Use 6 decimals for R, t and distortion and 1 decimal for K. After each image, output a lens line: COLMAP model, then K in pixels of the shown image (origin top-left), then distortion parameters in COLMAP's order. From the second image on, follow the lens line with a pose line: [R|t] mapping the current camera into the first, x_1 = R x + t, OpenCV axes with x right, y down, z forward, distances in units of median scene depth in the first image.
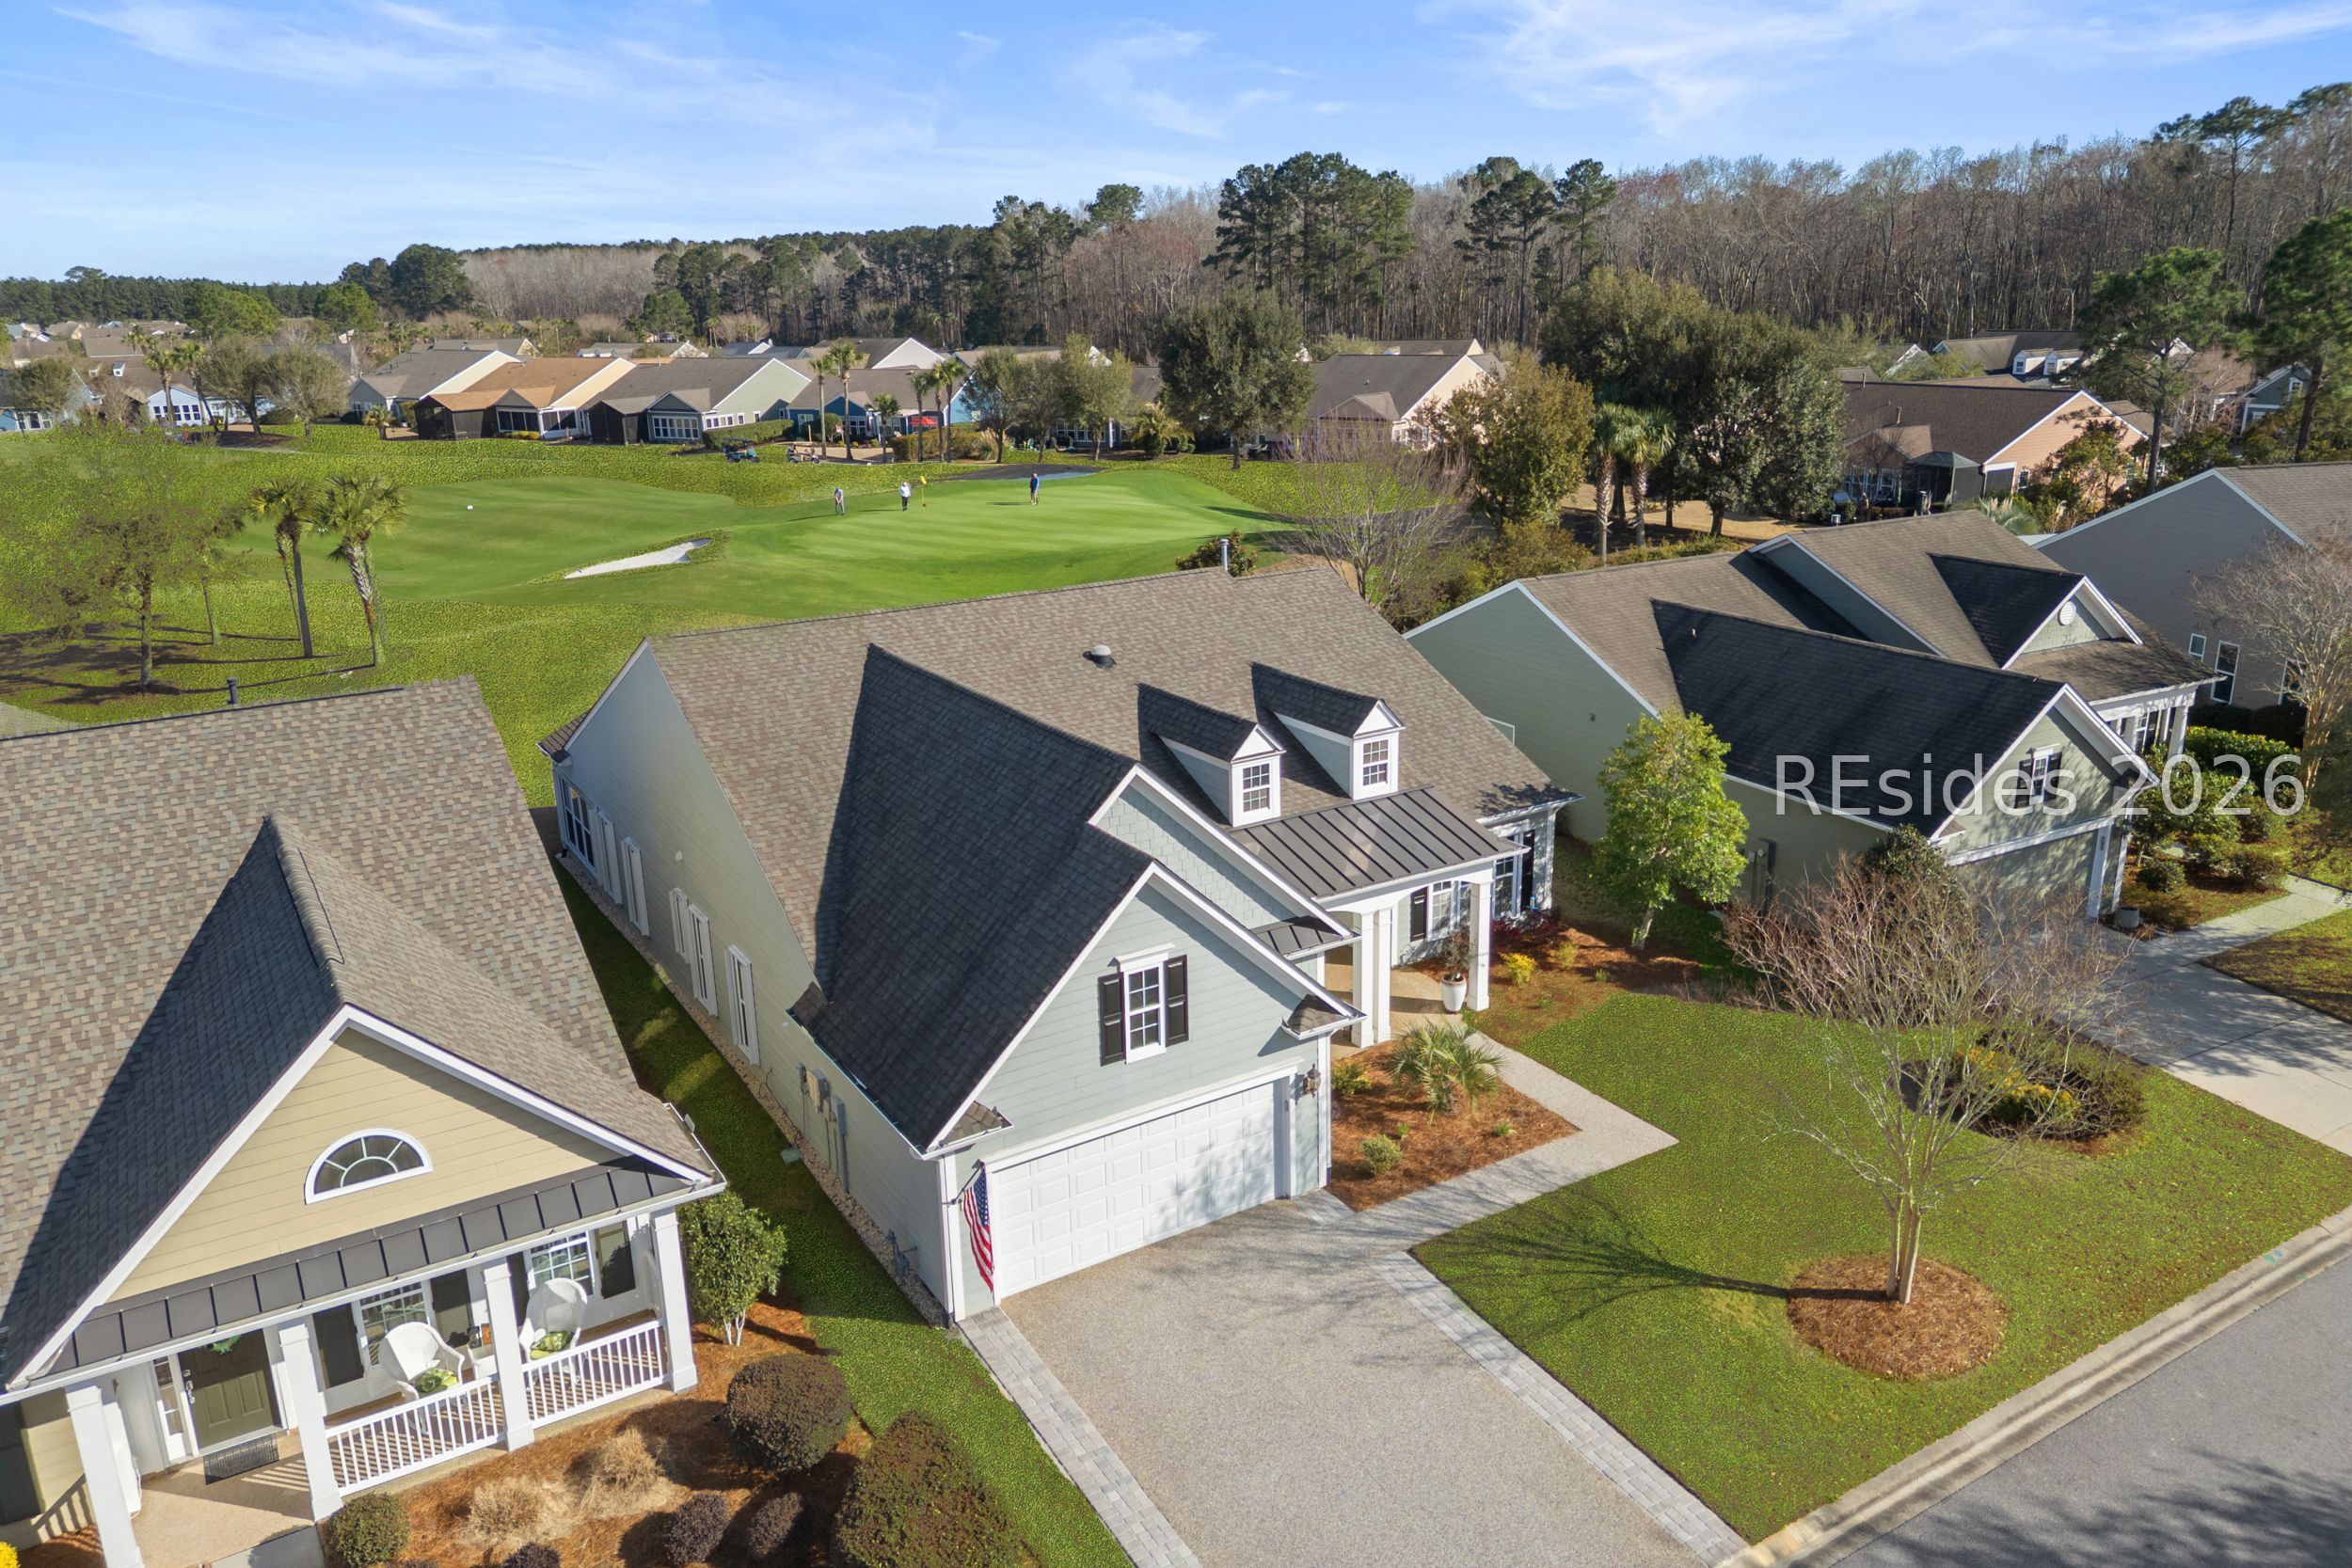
lens RADIAL K [[1678.5, 0, 1176.0], [0, 1678.5, 784.0], [0, 0, 1]] dist [0.002507, -0.002675]
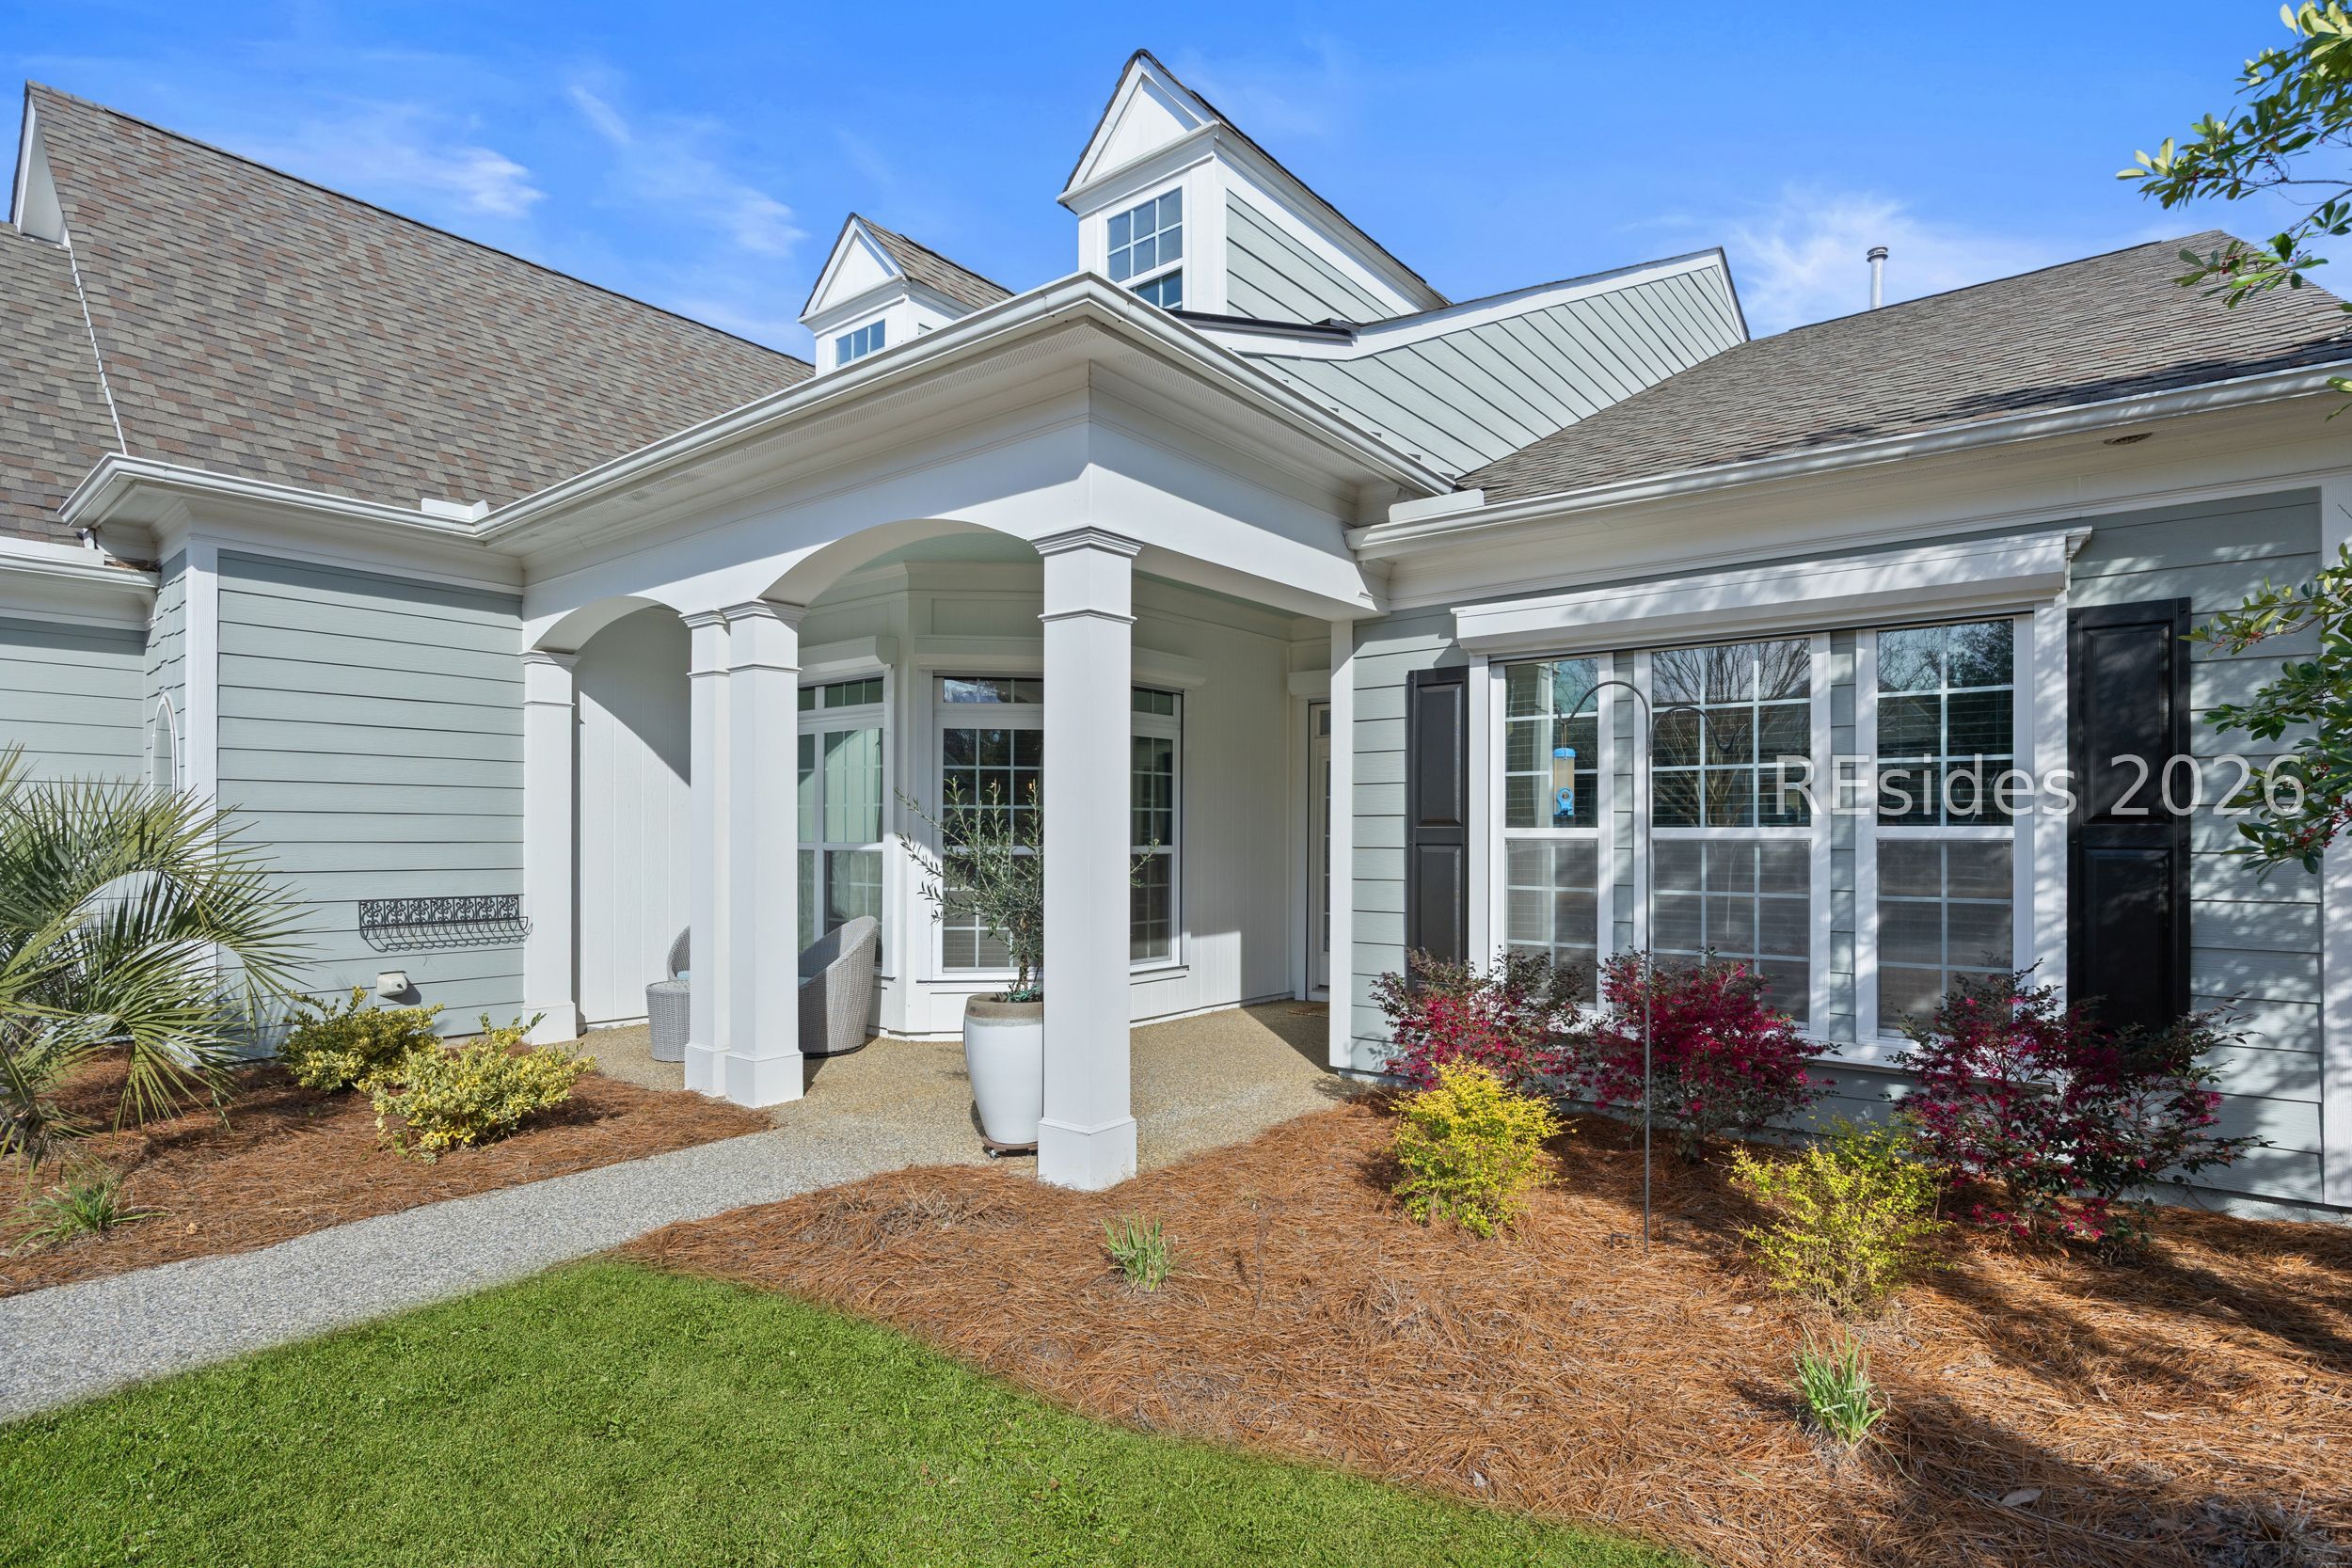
lens RADIAL K [[1174.6, 0, 1180.3], [0, 1174.6, 839.4], [0, 0, 1]] dist [-0.012870, 0.000330]
pose [[0.323637, 0.022054, -0.945924, 0.374236], [-0.280309, 0.957085, -0.073590, 0.115580], [0.903707, 0.288968, 0.315930, 1.108274]]
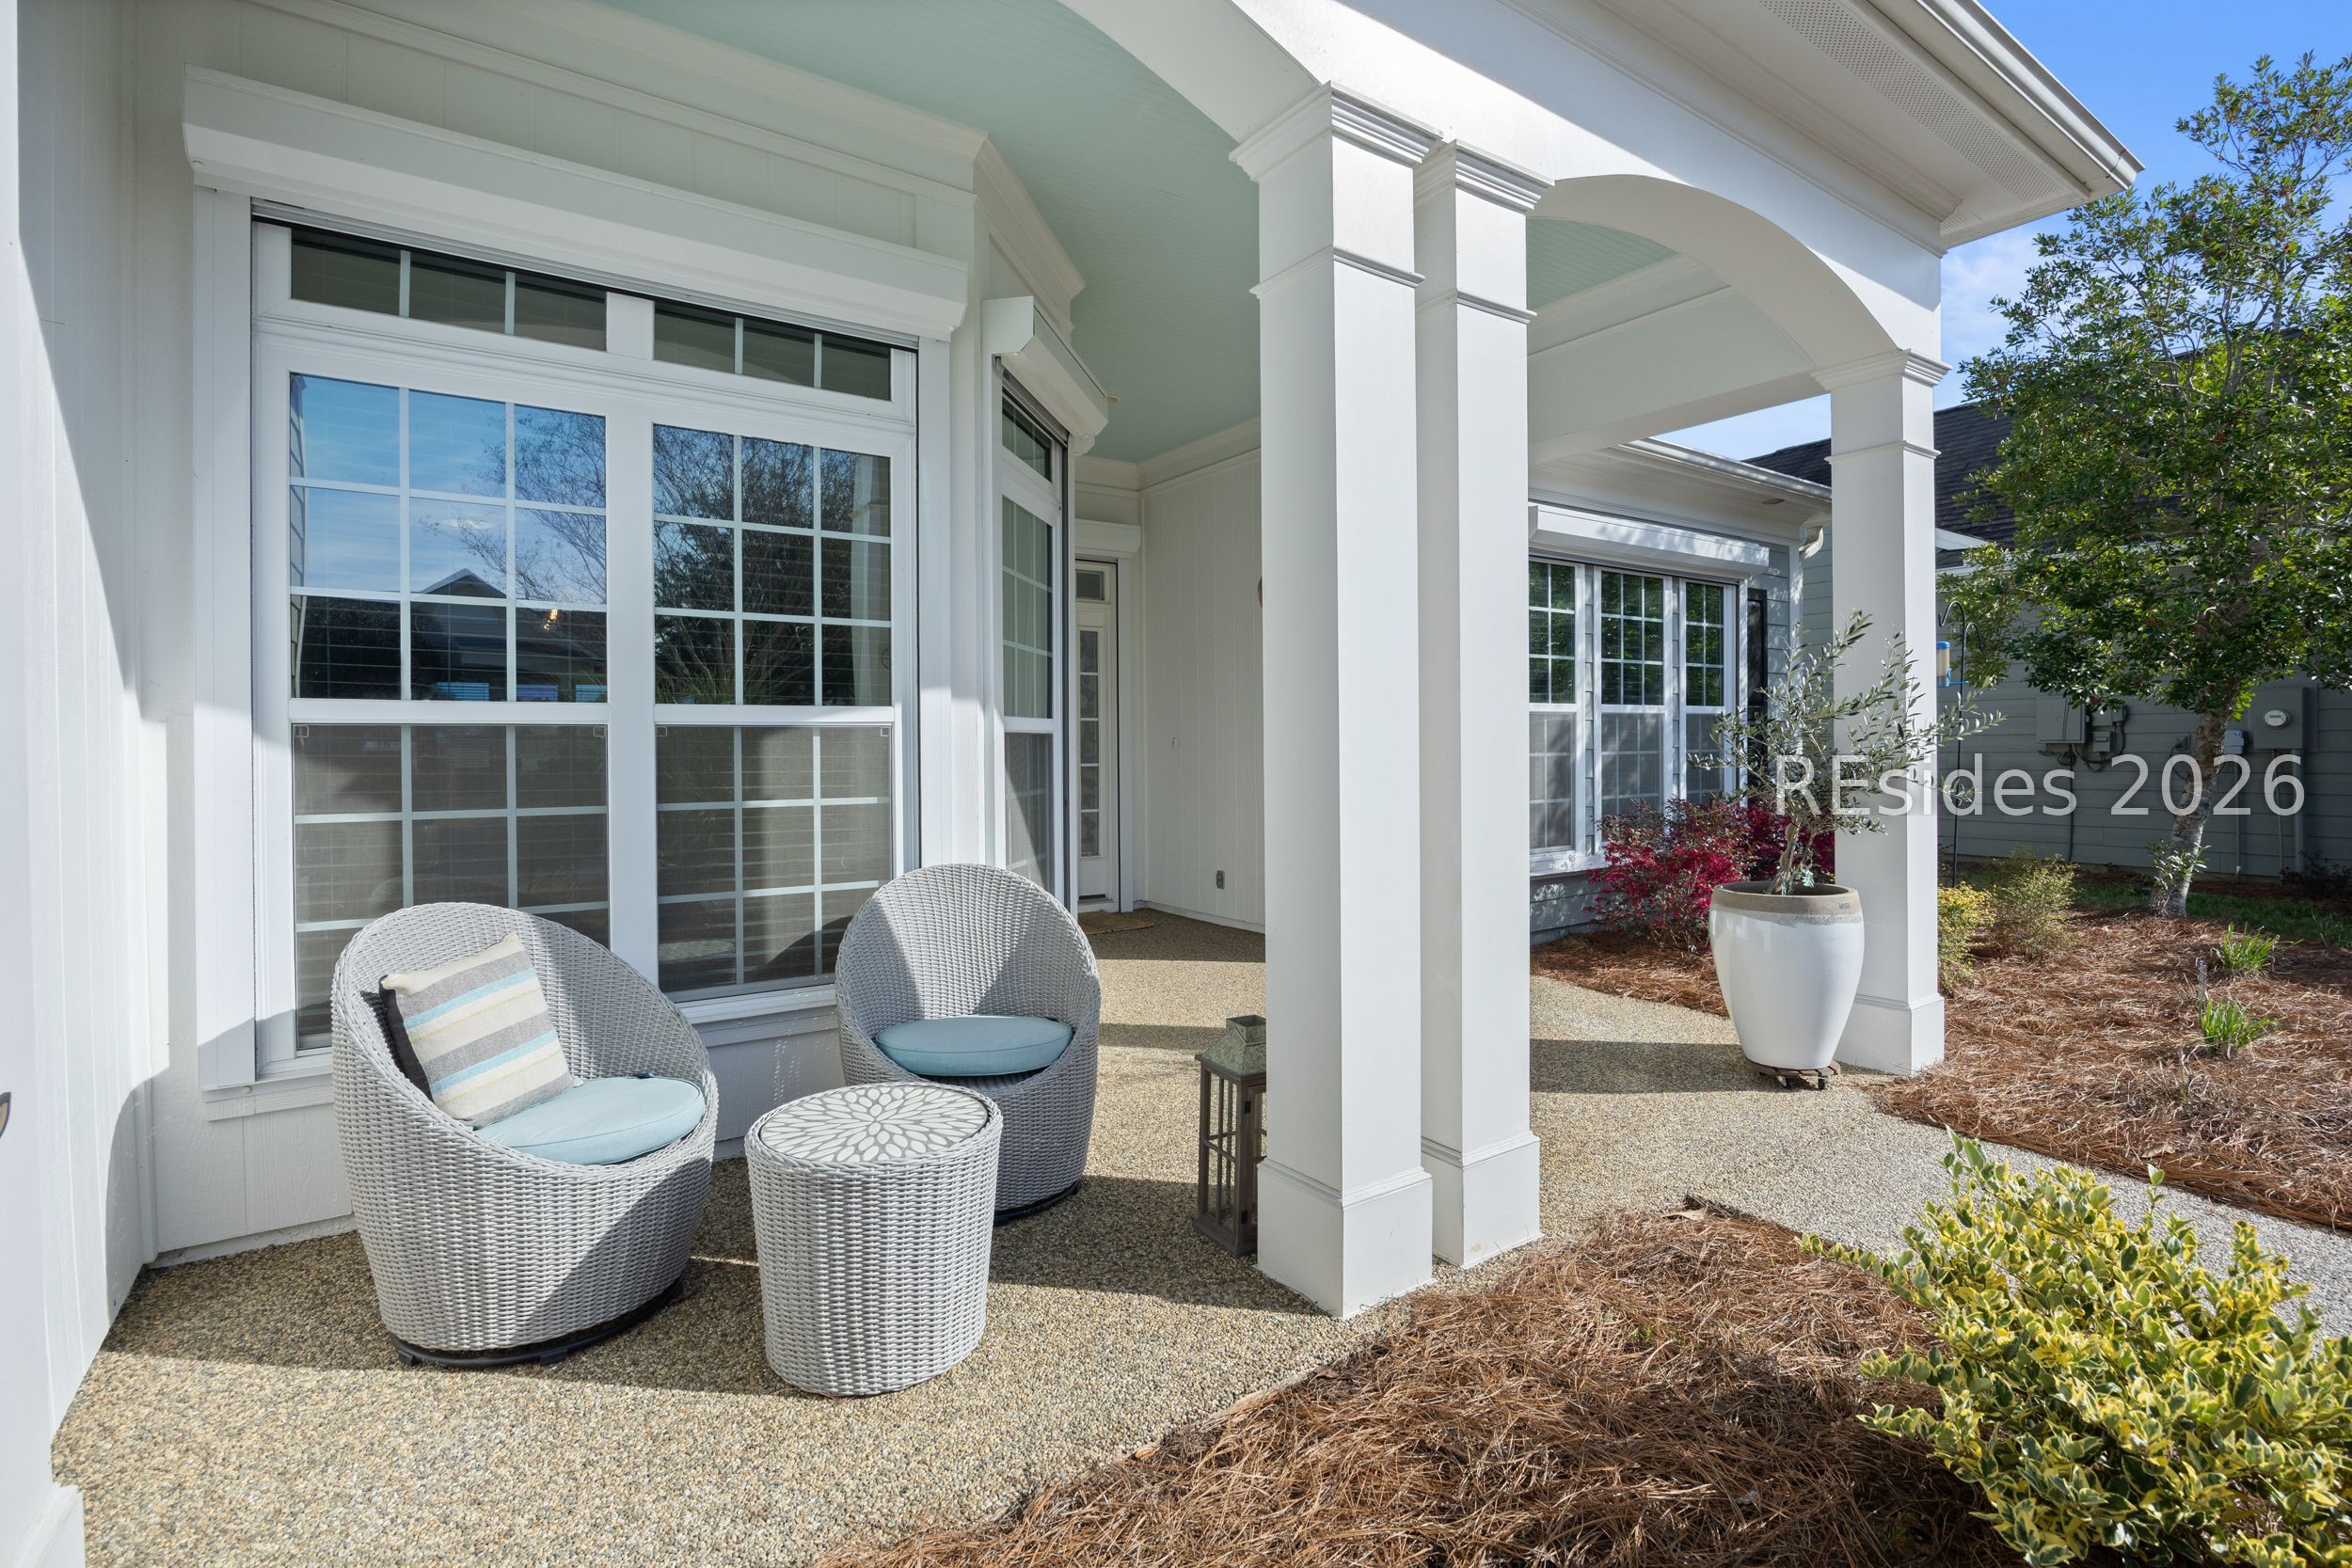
lens RADIAL K [[1088.0, 0, 1175.6], [0, 1088.0, 756.3], [0, 0, 1]] dist [0.000023, 0.000092]
pose [[0.999449, 0.006253, 0.032588, 0.104242], [0.003223, 0.959149, -0.282882, 0.156896], [-0.033026, 0.282831, 0.958601, 1.014568]]
